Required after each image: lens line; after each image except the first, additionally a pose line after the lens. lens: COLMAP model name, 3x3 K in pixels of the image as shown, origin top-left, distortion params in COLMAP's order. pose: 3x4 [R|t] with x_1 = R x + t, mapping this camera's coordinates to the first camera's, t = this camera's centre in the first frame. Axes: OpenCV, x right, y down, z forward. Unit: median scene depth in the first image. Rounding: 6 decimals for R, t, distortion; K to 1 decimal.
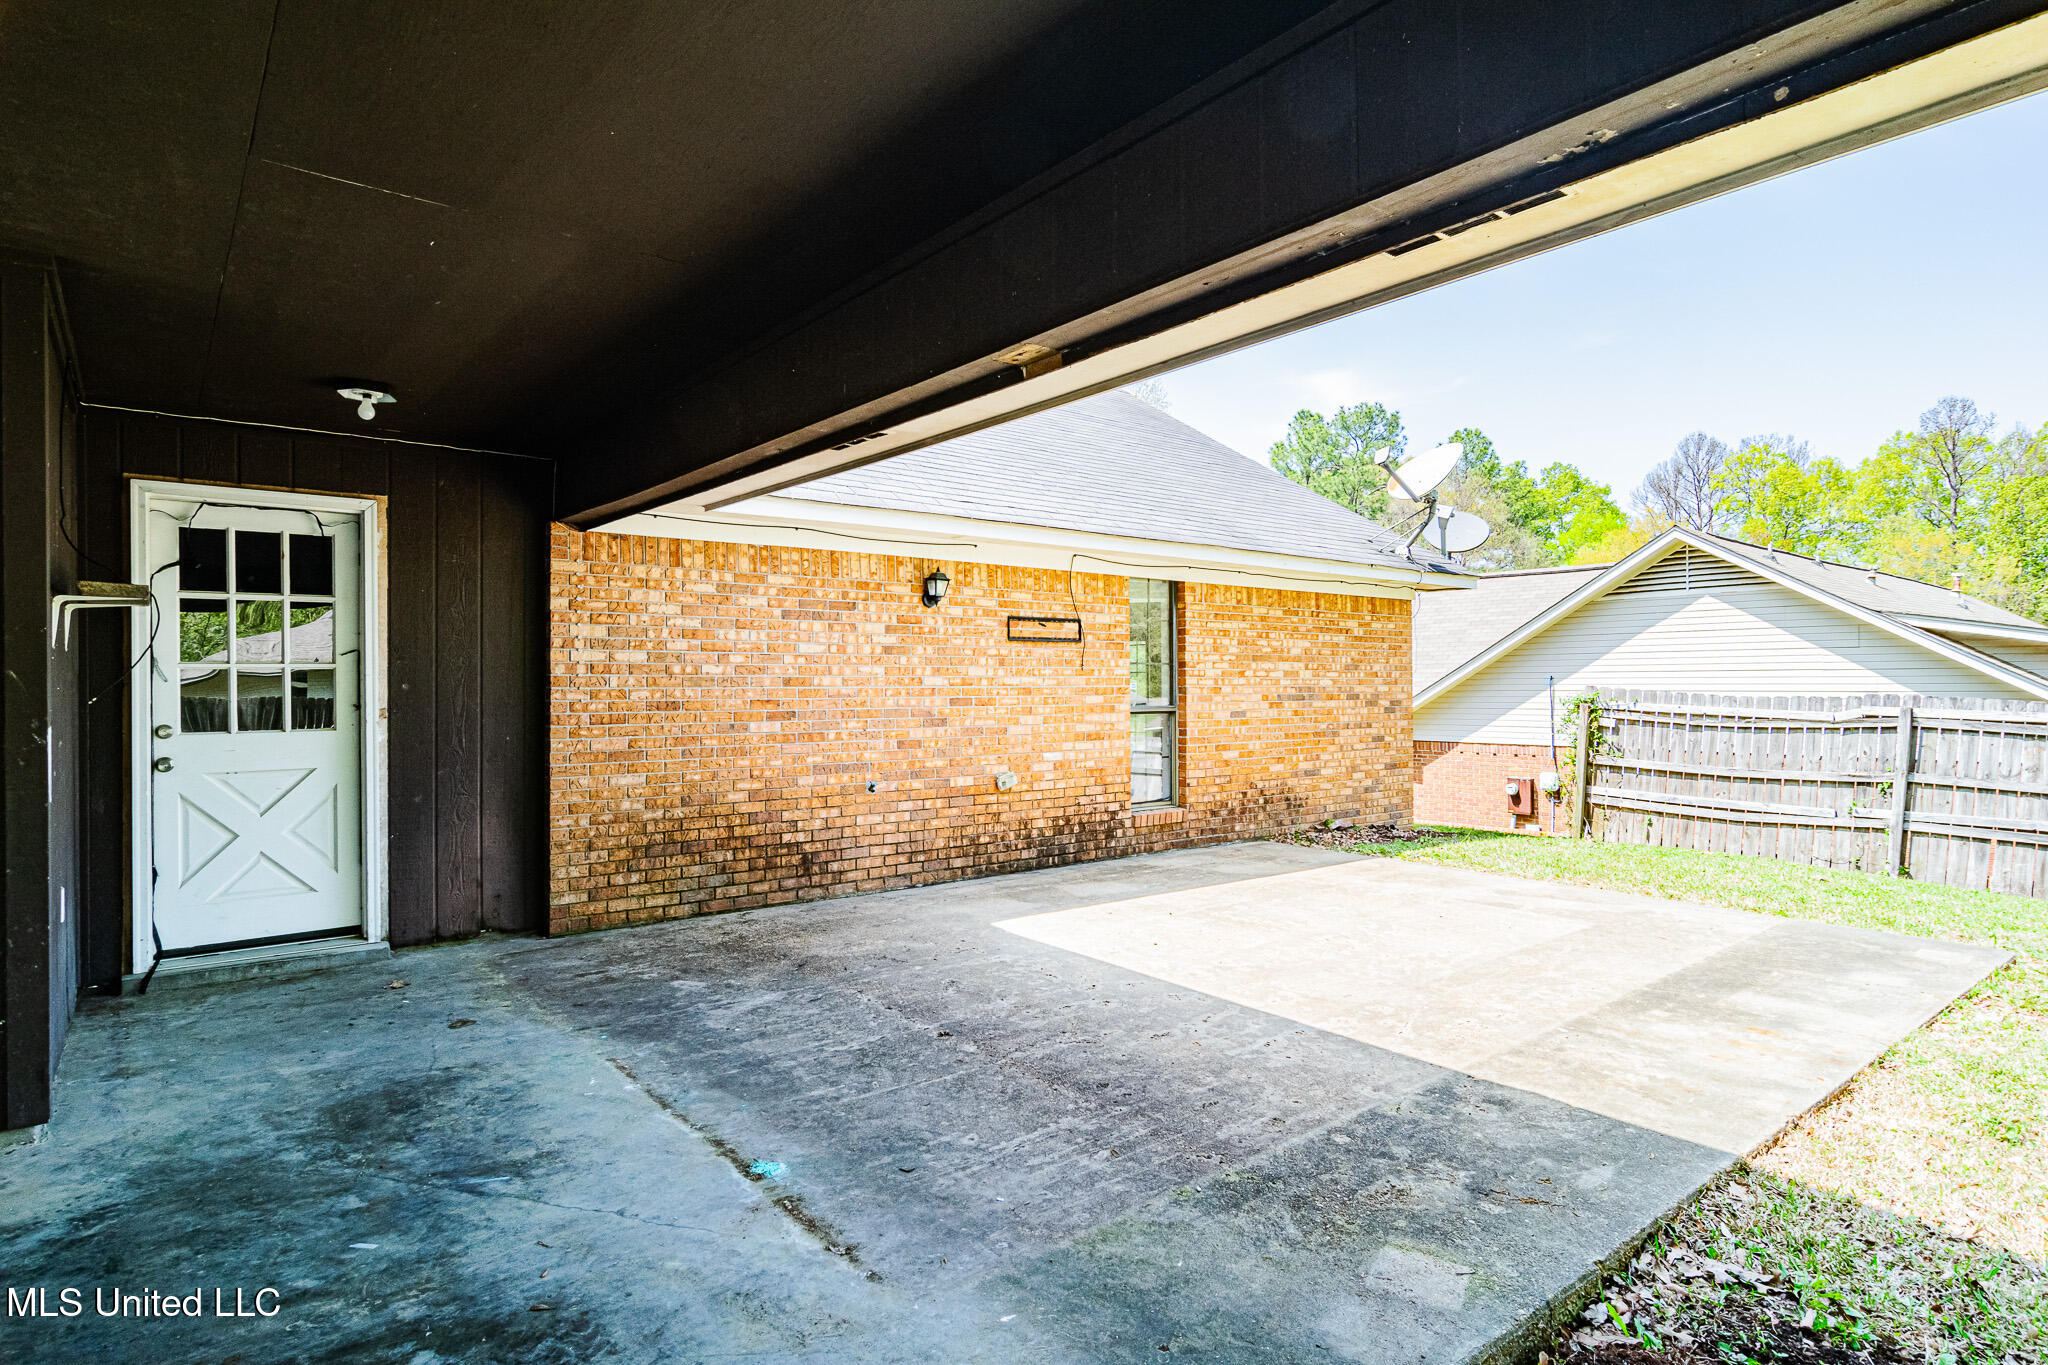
lens RADIAL K [[1098.6, 0, 1024.0], [0, 1098.6, 682.5], [0, 0, 1]] dist [0.005162, 0.001799]
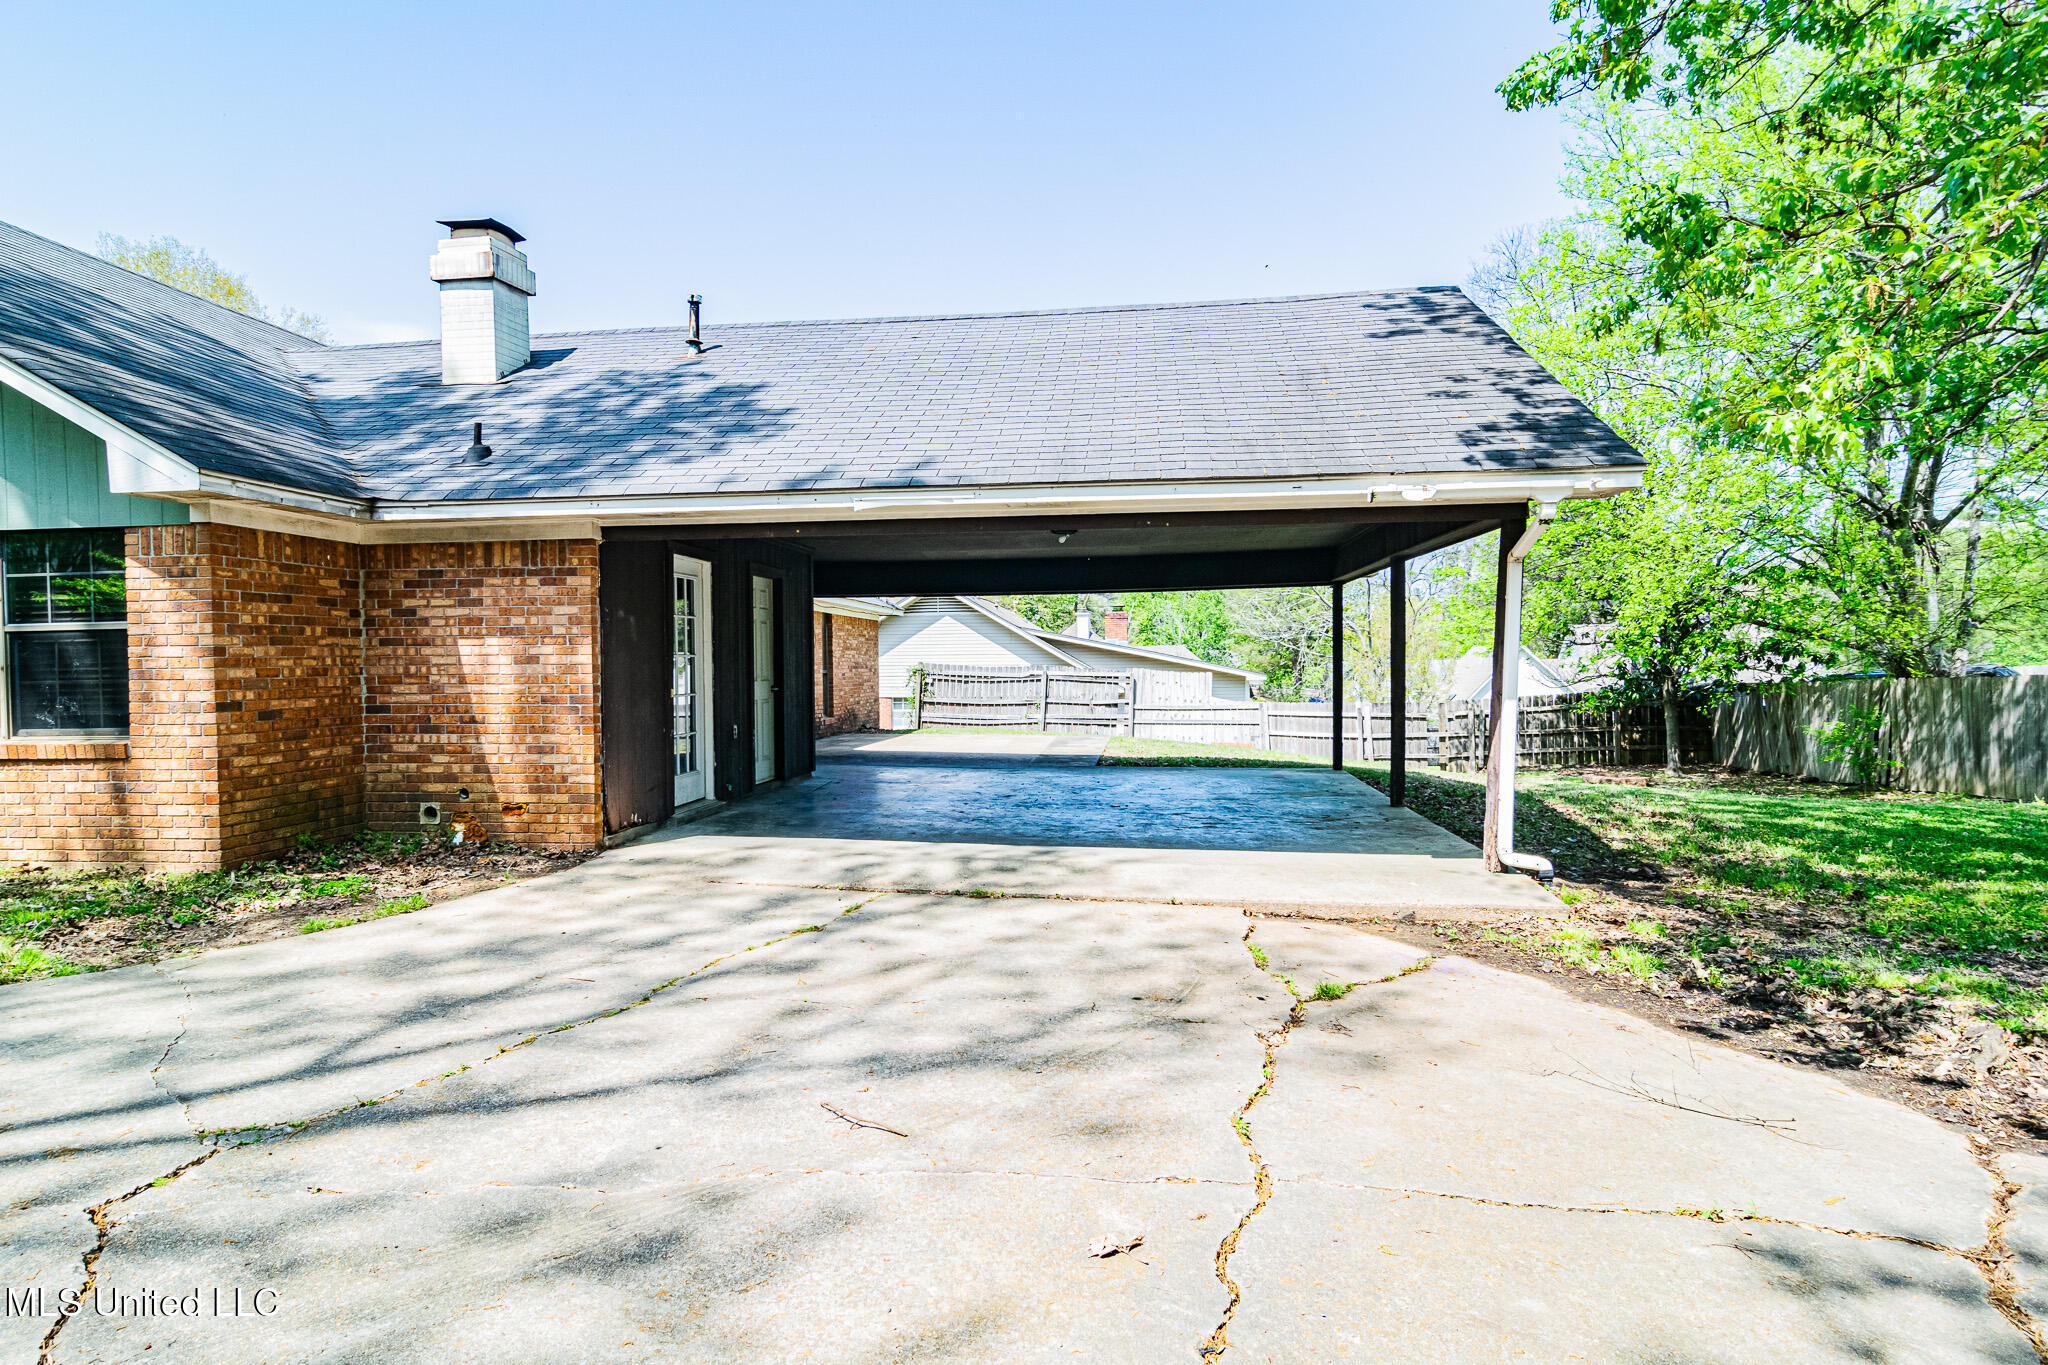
lens RADIAL K [[1098.6, 0, 1024.0], [0, 1098.6, 682.5], [0, 0, 1]] dist [0.005162, 0.001799]
pose [[0.706730, -0.015168, 0.707321, -0.874927], [0.003674, 0.999835, 0.017770, 0.005420], [-0.707474, -0.009960, 0.706669, -0.620992]]
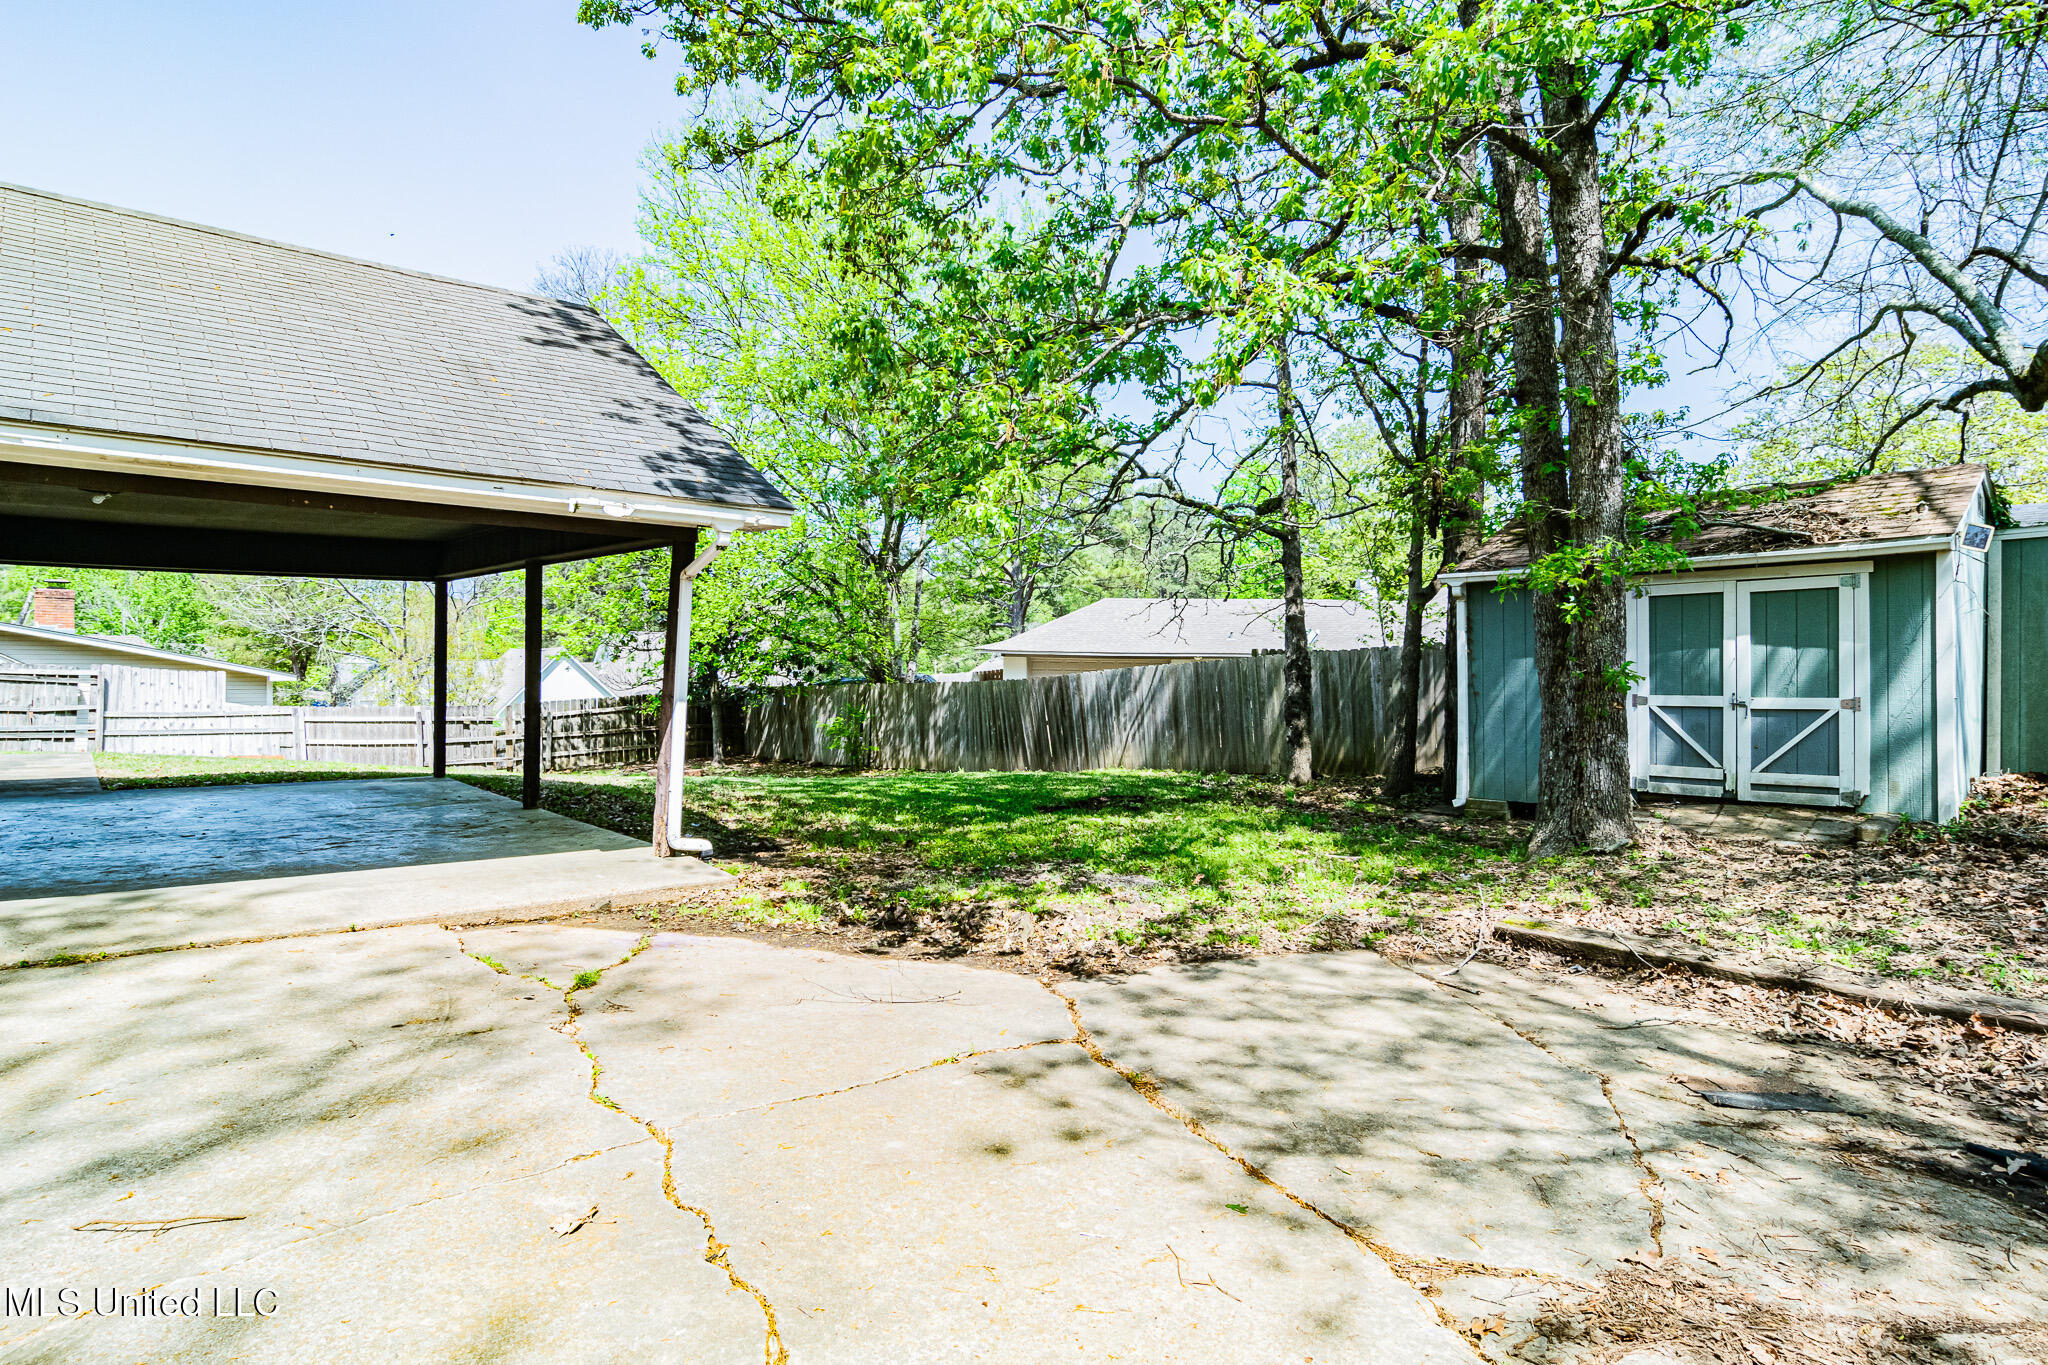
lens RADIAL K [[1098.6, 0, 1024.0], [0, 1098.6, 682.5], [0, 0, 1]] dist [0.005162, 0.001799]
pose [[-0.055786, -0.011494, 0.998377, -0.953753], [-0.015494, 0.999823, 0.010645, 0.004195], [-0.998323, -0.014875, -0.055954, -0.550865]]
